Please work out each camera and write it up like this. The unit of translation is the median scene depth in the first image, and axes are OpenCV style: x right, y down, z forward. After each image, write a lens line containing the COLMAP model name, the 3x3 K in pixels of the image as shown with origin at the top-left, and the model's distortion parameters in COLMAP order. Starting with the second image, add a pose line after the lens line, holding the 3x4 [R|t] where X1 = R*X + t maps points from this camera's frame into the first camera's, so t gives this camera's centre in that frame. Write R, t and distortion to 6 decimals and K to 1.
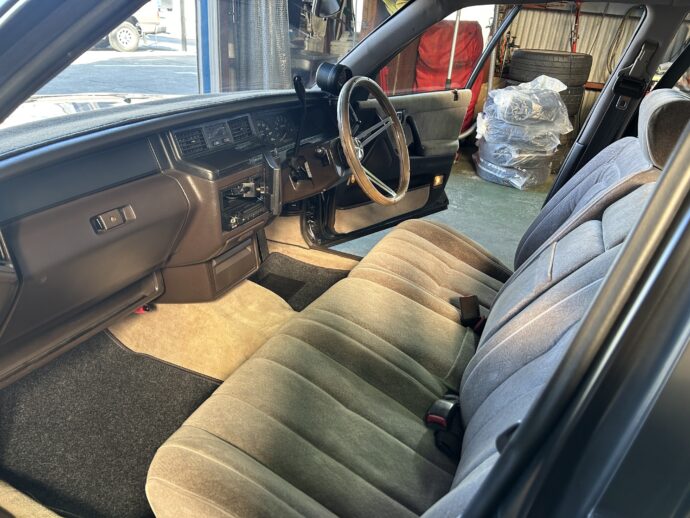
lens RADIAL K [[529.6, 0, 347.2], [0, 529.6, 264.4], [0, 0, 1]] dist [0.062000, -0.059968]
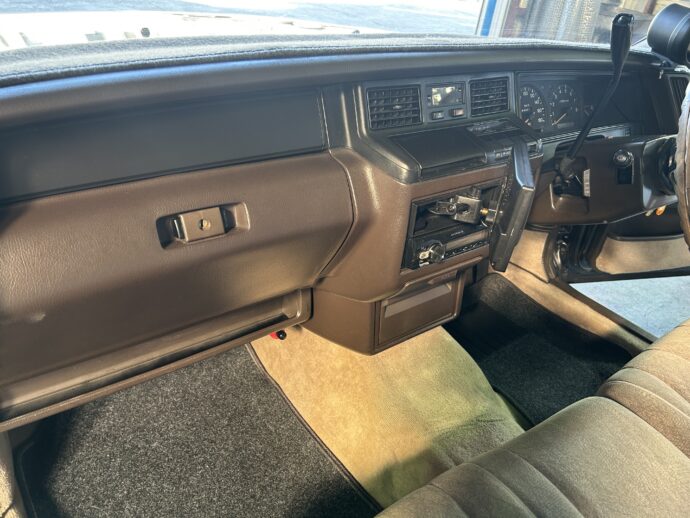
lens RADIAL K [[529.6, 0, 342.1], [0, 529.6, 261.4], [0, 0, 1]] dist [0.062000, -0.059968]
pose [[0.872744, 0.280573, -0.399494, -0.056775], [-0.255033, 0.959833, 0.116960, -0.111075], [0.416263, -0.000192, 0.909244, 0.408633]]
